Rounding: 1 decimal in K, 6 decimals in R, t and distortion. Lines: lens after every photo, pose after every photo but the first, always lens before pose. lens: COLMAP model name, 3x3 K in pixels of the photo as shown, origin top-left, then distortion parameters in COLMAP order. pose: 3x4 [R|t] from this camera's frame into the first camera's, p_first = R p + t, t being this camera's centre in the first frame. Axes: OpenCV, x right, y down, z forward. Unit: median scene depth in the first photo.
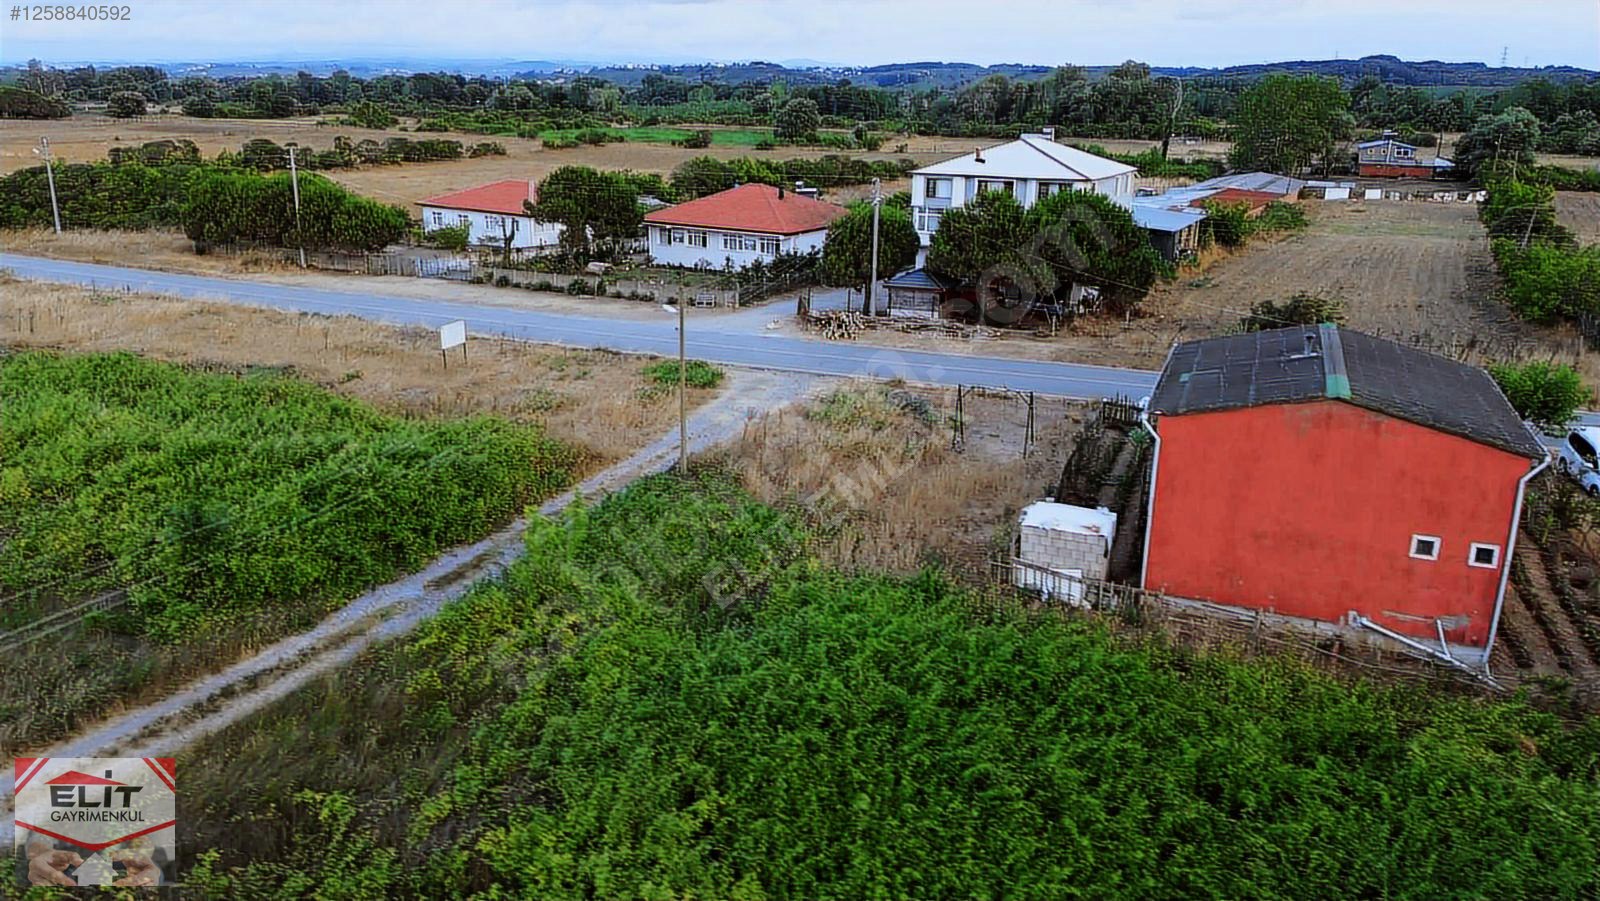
lens RADIAL K [[1127.5, 0, 792.6], [0, 1127.5, 421.9], [0, 0, 1]] dist [0.076450, -0.075237]
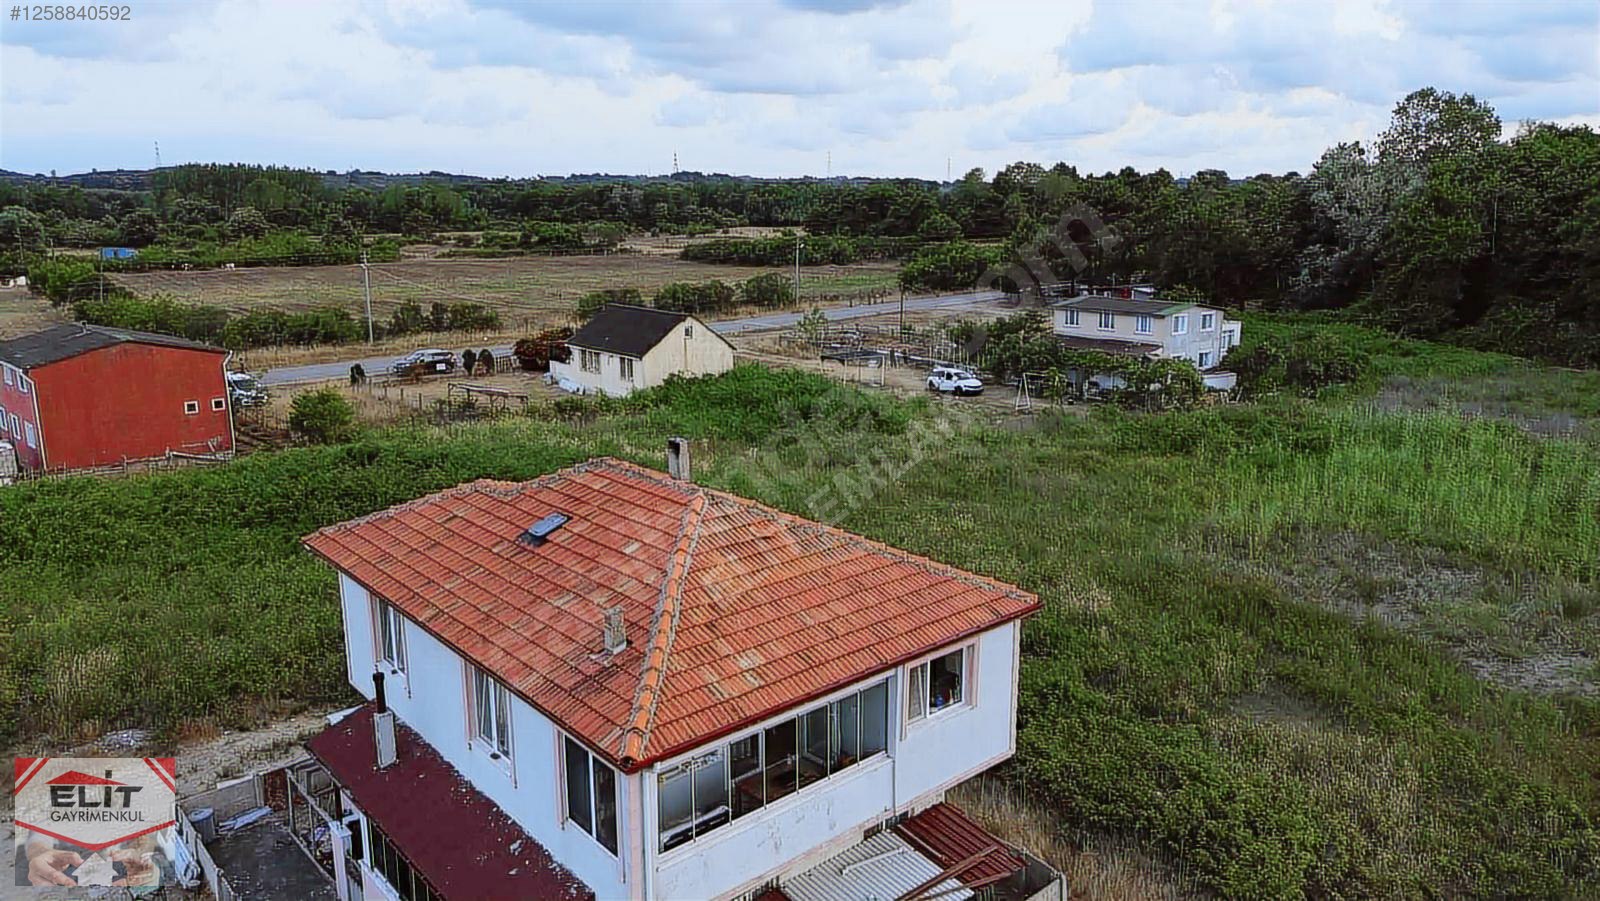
lens RADIAL K [[1127.5, 0, 792.6], [0, 1127.5, 421.9], [0, 0, 1]] dist [0.076450, -0.075237]
pose [[0.394771, -0.191197, 0.898665, -0.342896], [0.266808, 0.959815, 0.087002, 0.098974], [-0.879187, 0.205425, 0.429920, -0.318329]]
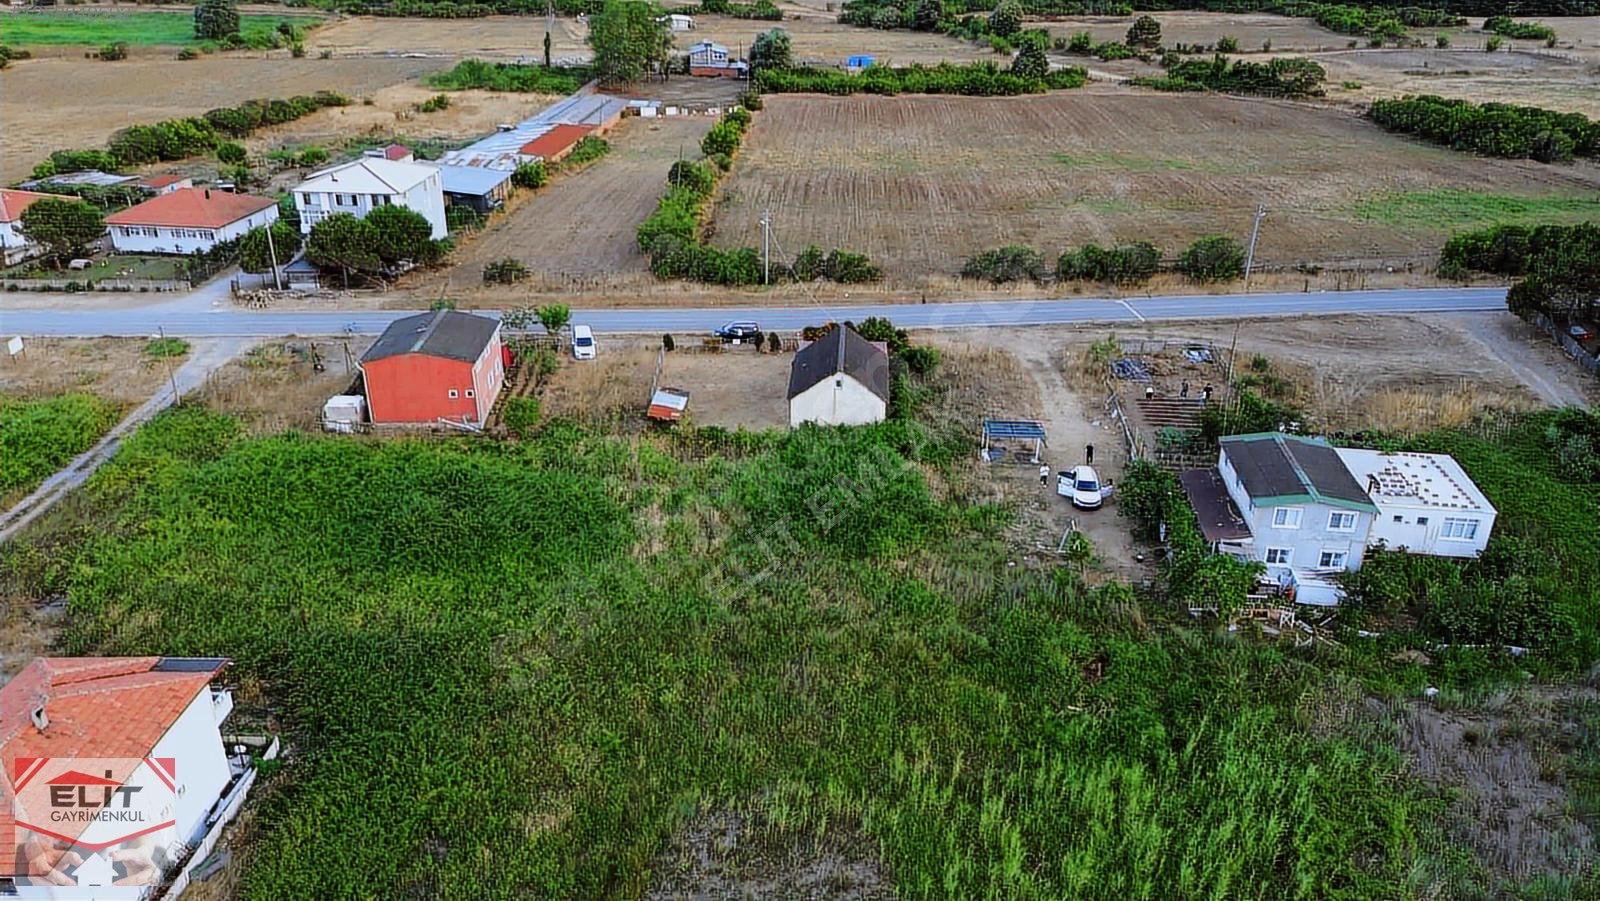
lens RADIAL K [[1127.5, 0, 792.6], [0, 1127.5, 421.9], [0, 0, 1]] dist [0.076450, -0.075237]
pose [[0.908412, -0.176046, 0.379204, 0.083941], [0.118005, 0.978109, 0.171399, -0.099495], [-0.401077, -0.110953, 0.909300, -0.919252]]
